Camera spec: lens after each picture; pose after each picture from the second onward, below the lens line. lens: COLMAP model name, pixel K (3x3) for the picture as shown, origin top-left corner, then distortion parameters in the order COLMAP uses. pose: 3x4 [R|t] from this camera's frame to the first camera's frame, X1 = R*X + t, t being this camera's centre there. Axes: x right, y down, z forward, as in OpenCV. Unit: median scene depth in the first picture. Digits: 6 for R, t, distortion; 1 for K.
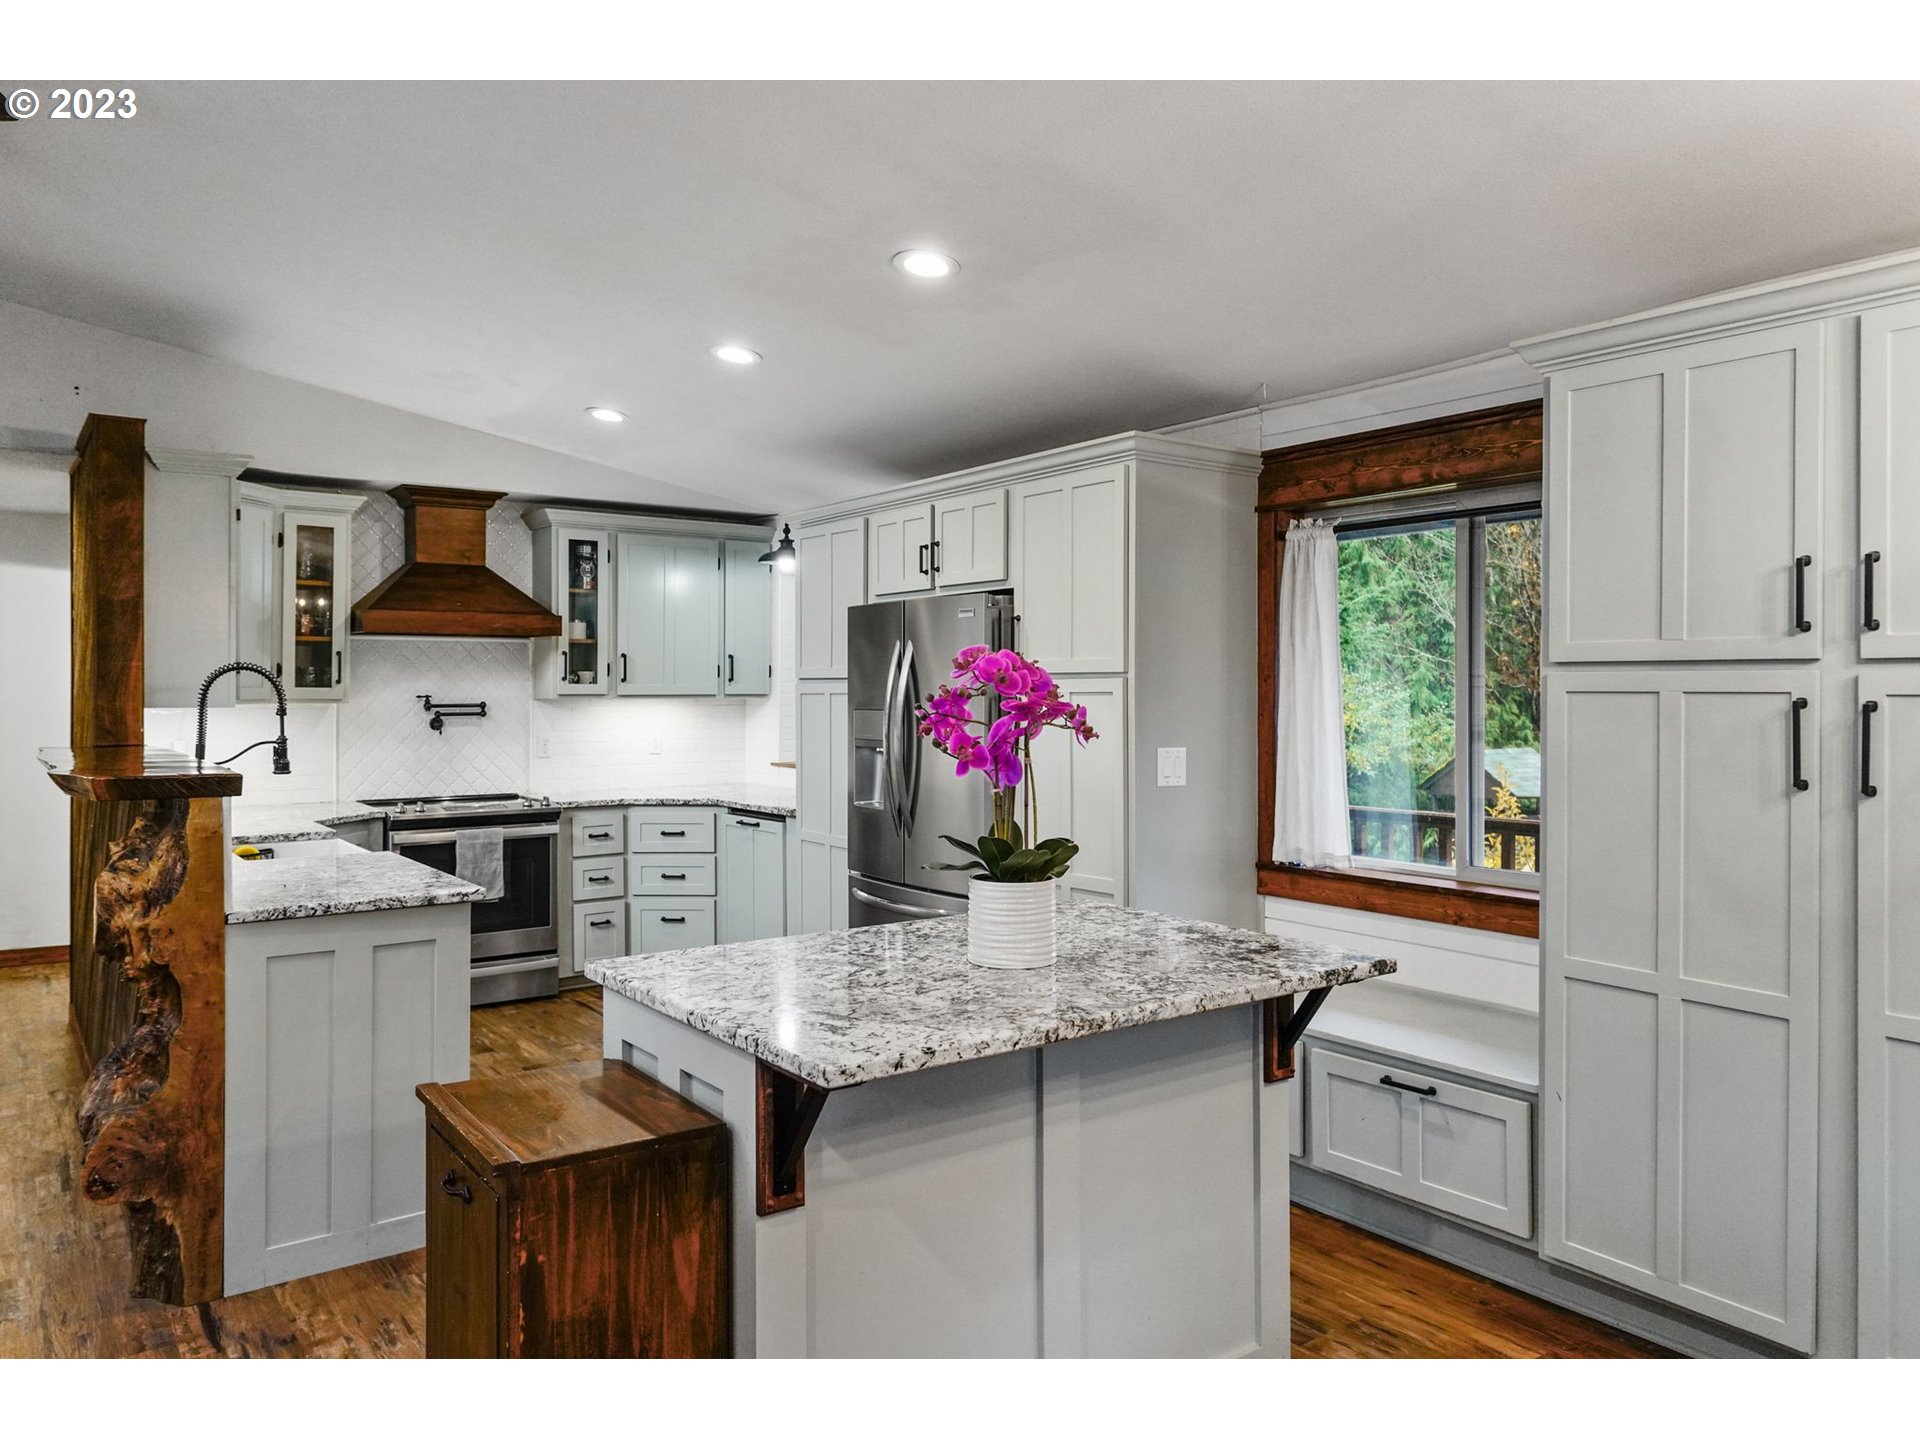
lens RADIAL K [[1371.7, 0, 961.3], [0, 1371.7, 710.6], [0, 0, 1]] dist [0.011117, 0.003156]
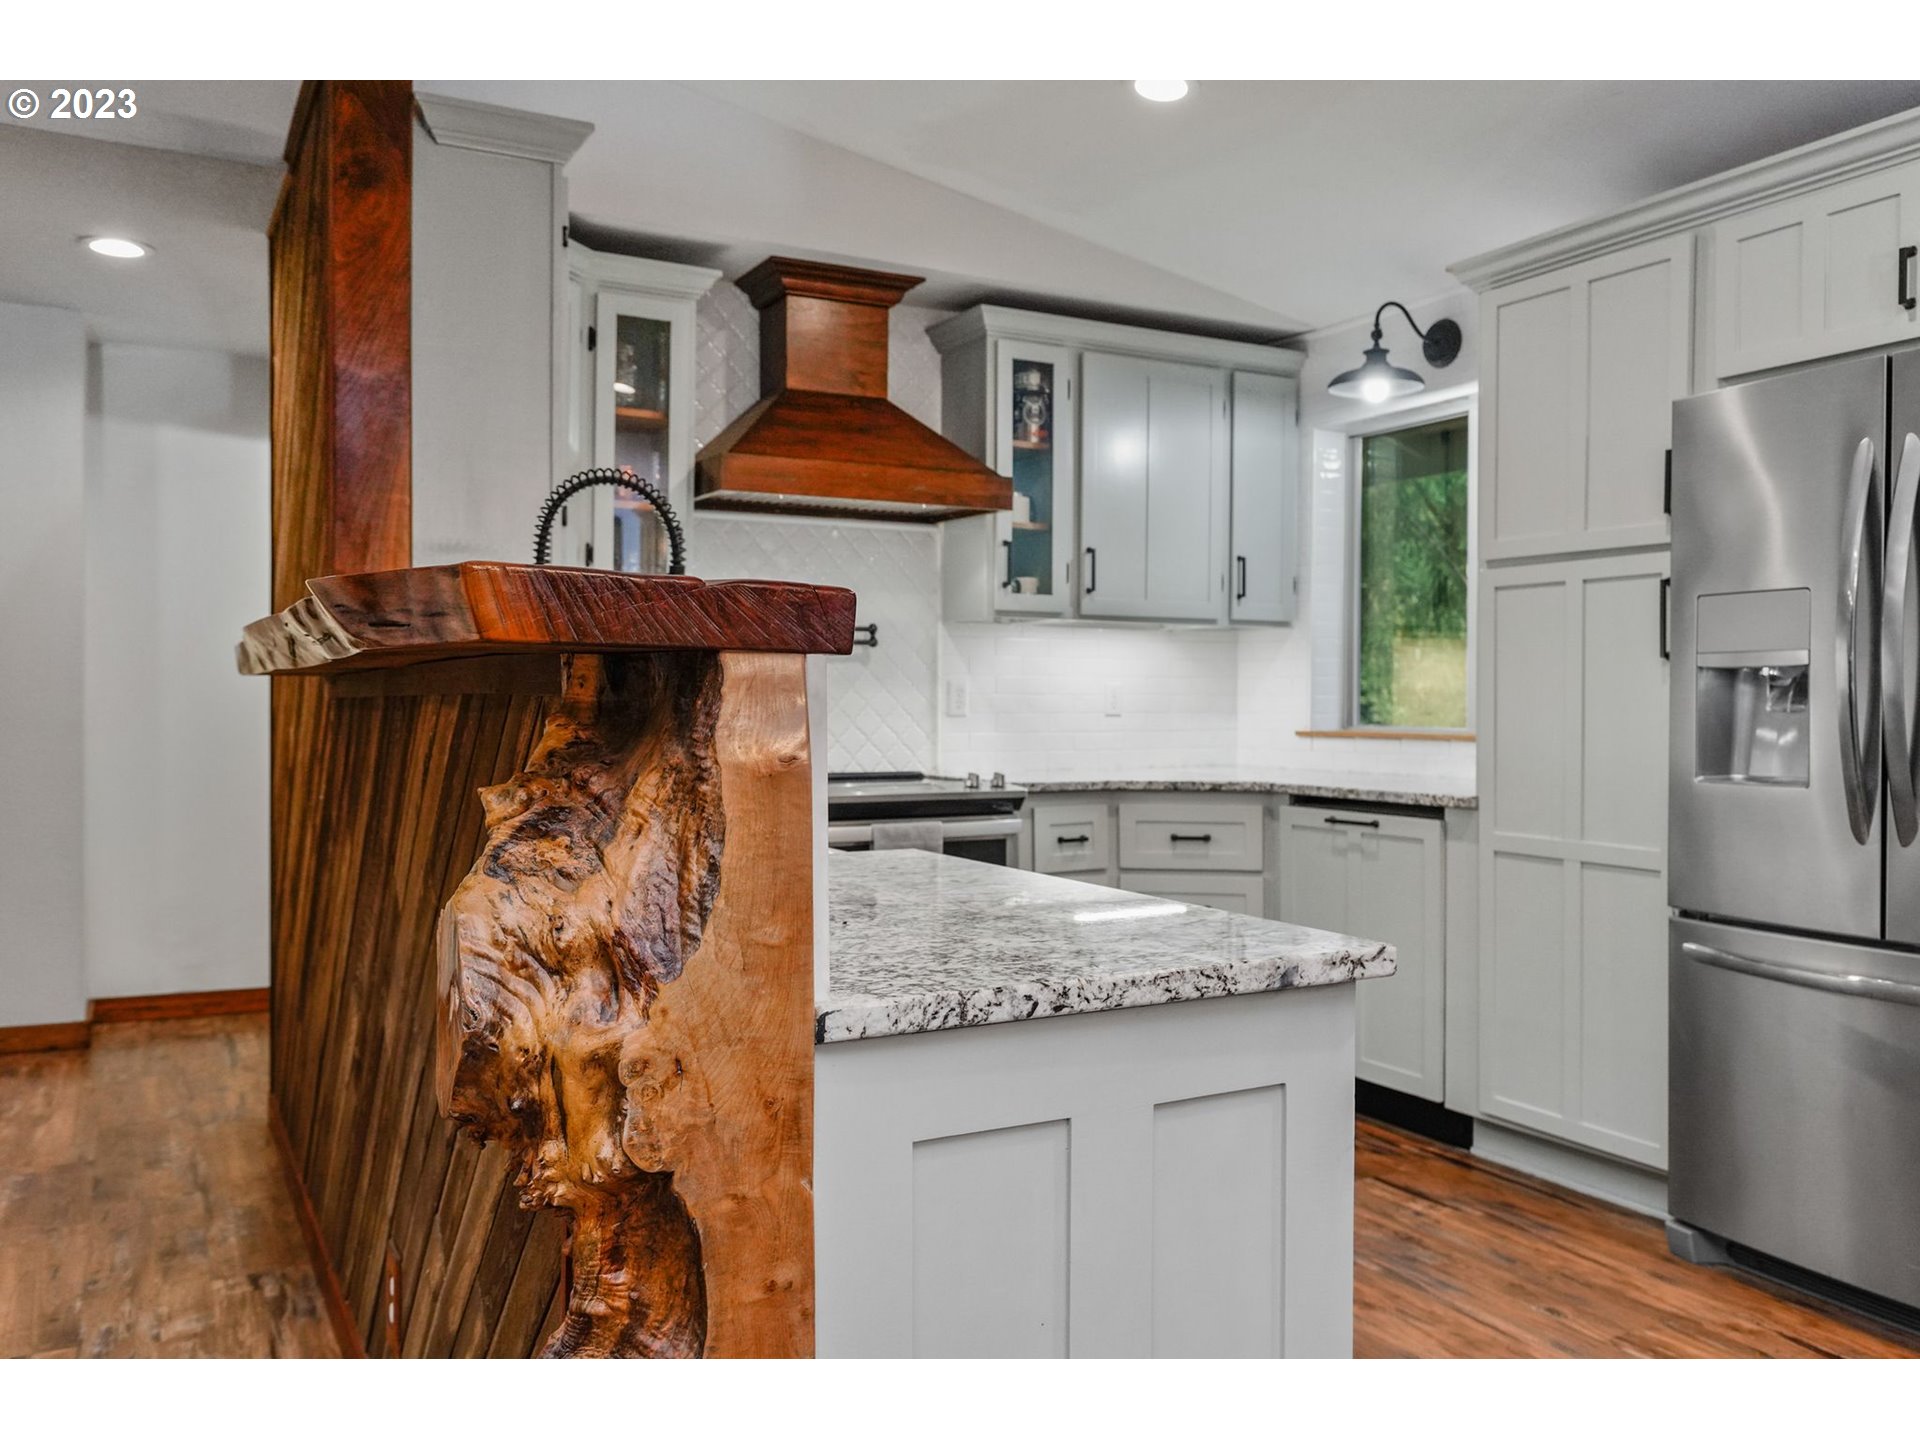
lens RADIAL K [[1507.8, 0, 940.4], [0, 1507.8, 743.9], [0, 0, 1]] dist [0.008895, 0.004603]
pose [[0.991373, 0.007836, -0.130835, -0.255513], [-0.006186, 0.999896, 0.013011, 0.044204], [0.130923, -0.012089, 0.991319, 0.362290]]
